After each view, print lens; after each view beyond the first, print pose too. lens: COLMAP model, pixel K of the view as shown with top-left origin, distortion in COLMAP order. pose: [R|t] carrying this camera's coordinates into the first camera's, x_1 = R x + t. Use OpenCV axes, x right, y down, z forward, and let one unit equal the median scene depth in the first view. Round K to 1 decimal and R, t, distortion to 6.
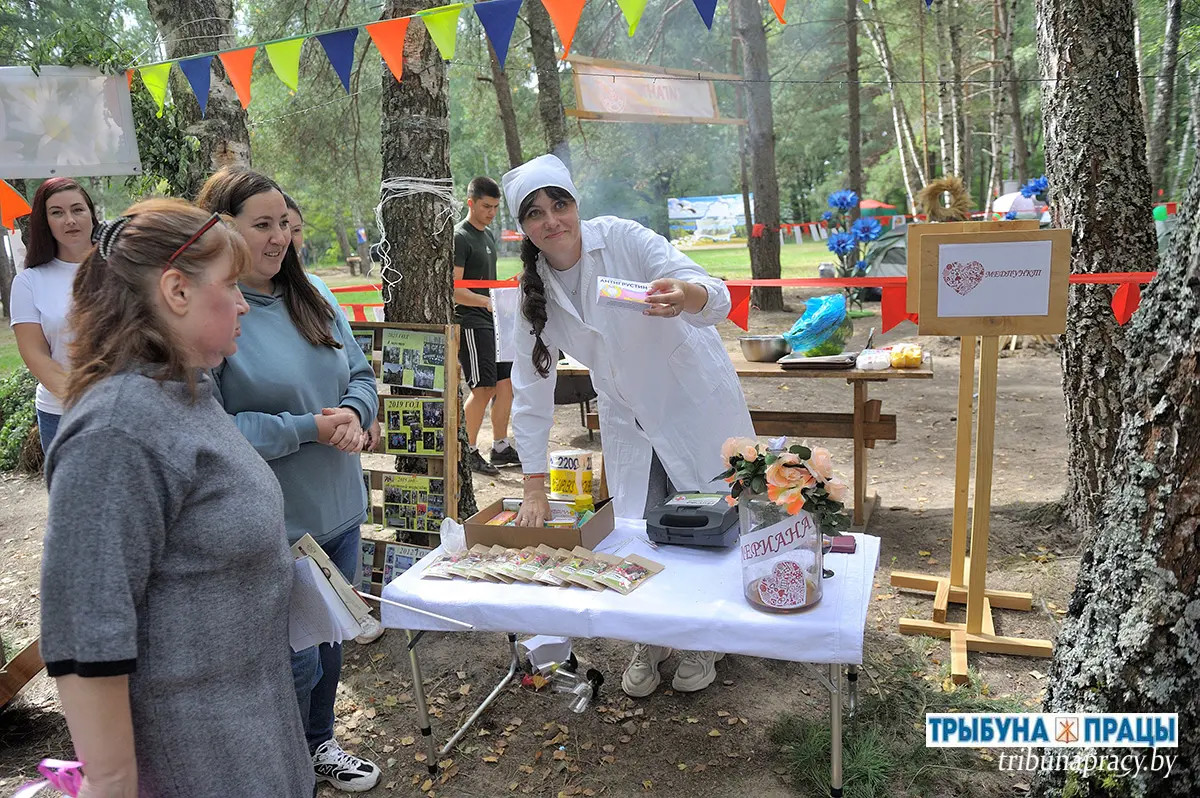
lens RADIAL K [[893.5, 0, 600.0], [0, 893.5, 399.0], [0, 0, 1]] dist [-0.032341, 0.000898]
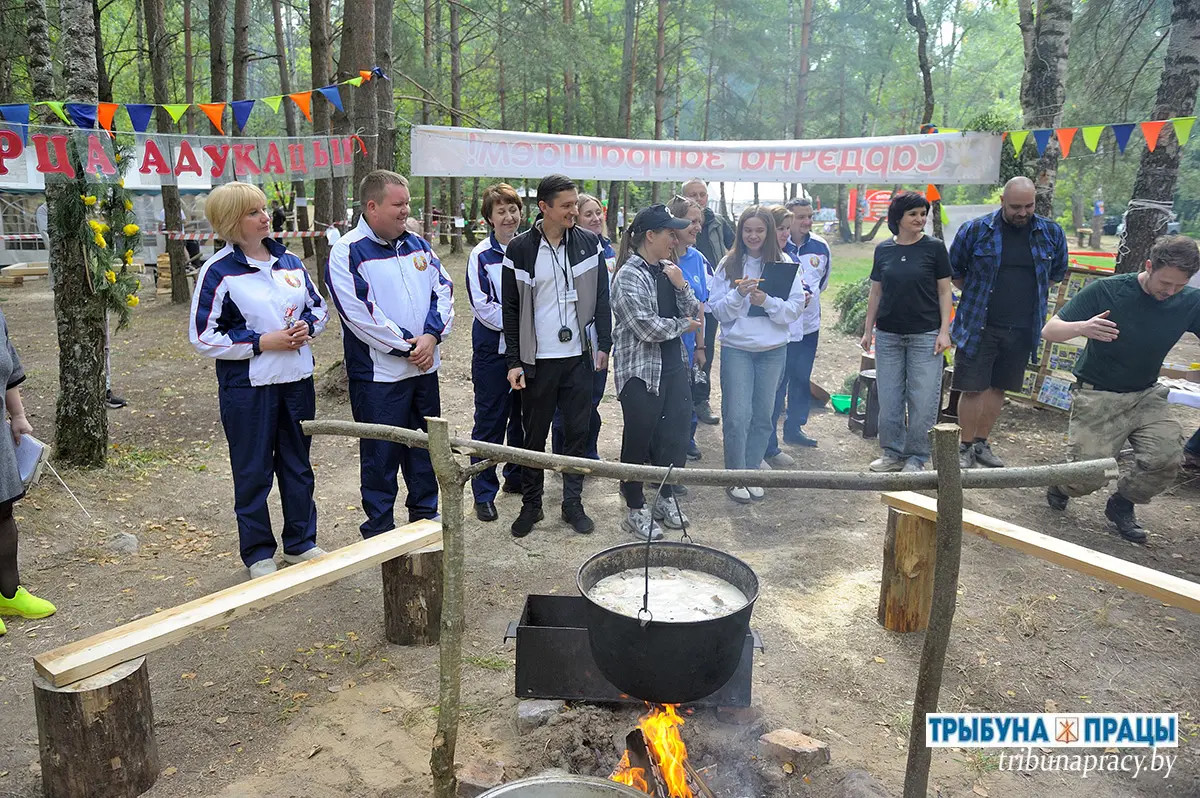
lens RADIAL K [[893.5, 0, 600.0], [0, 893.5, 399.0], [0, 0, 1]] dist [-0.032341, 0.000898]
pose [[0.722532, 0.216631, -0.656520, 0.248891], [-0.186706, 0.975495, 0.116404, 0.153281], [0.665649, 0.038470, 0.745273, -1.077004]]
